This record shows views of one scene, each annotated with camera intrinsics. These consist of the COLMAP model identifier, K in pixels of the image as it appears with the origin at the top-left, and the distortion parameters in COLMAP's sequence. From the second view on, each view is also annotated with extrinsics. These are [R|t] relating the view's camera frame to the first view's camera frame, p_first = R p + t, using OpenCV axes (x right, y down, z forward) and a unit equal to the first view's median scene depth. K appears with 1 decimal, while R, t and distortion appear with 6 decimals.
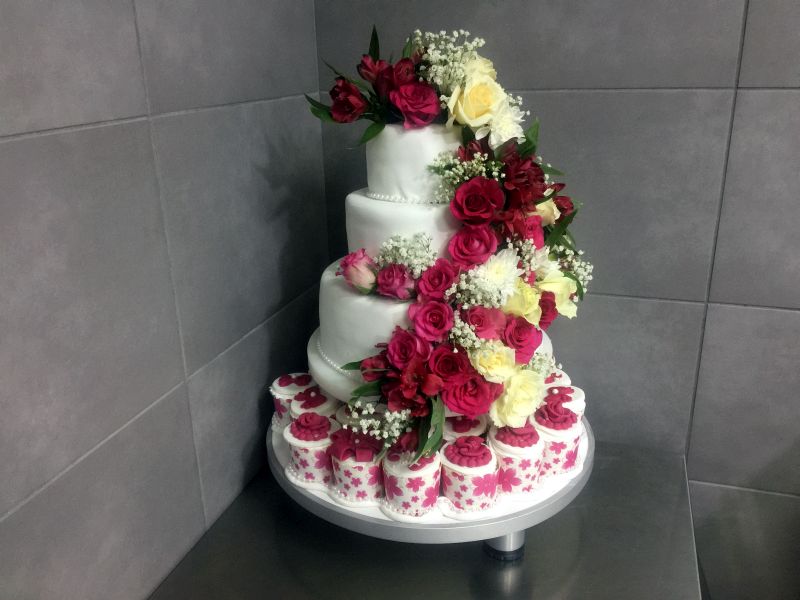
lens RADIAL K [[677.9, 0, 400.0], [0, 677.9, 300.0], [0, 0, 1]] dist [0.104600, -0.183937]
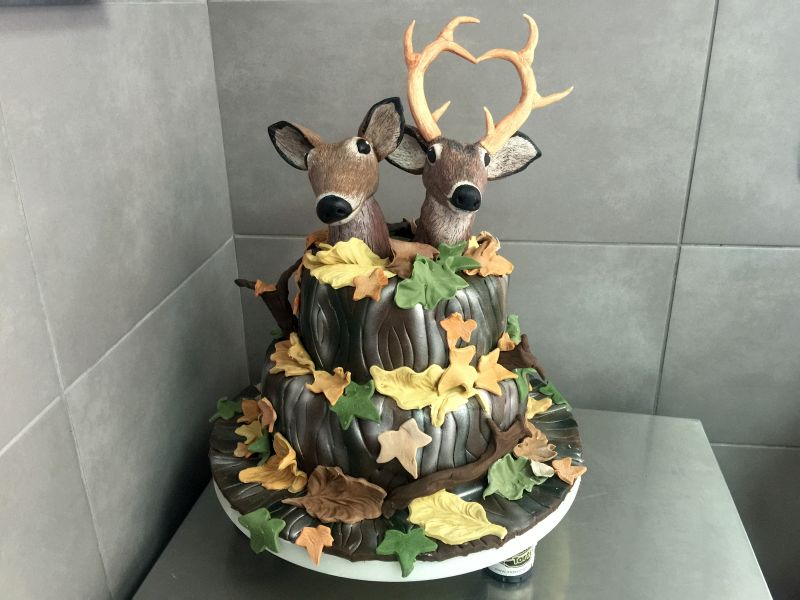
lens RADIAL K [[677.9, 0, 400.0], [0, 677.9, 300.0], [0, 0, 1]] dist [0.104600, -0.183937]
pose [[0.979612, -0.071496, 0.187745, -0.087776], [0.061094, 0.996289, 0.060626, -0.001056], [-0.191383, -0.047919, 0.980345, 0.216328]]
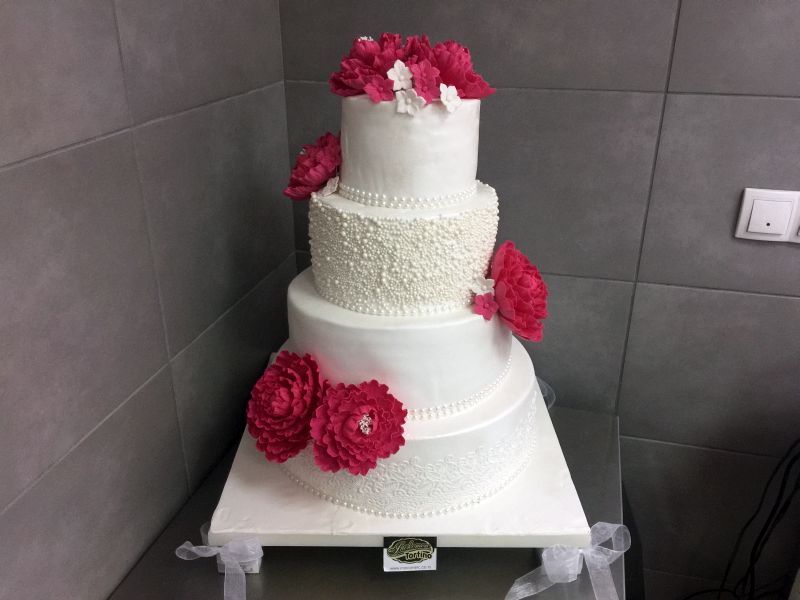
lens RADIAL K [[677.9, 0, 400.0], [0, 677.9, 300.0], [0, 0, 1]] dist [0.104600, -0.183937]
pose [[0.997932, -0.004838, 0.064101, -0.010675], [-0.000636, 0.996372, 0.085105, -0.068266], [-0.064280, -0.084970, 0.994308, -0.100353]]
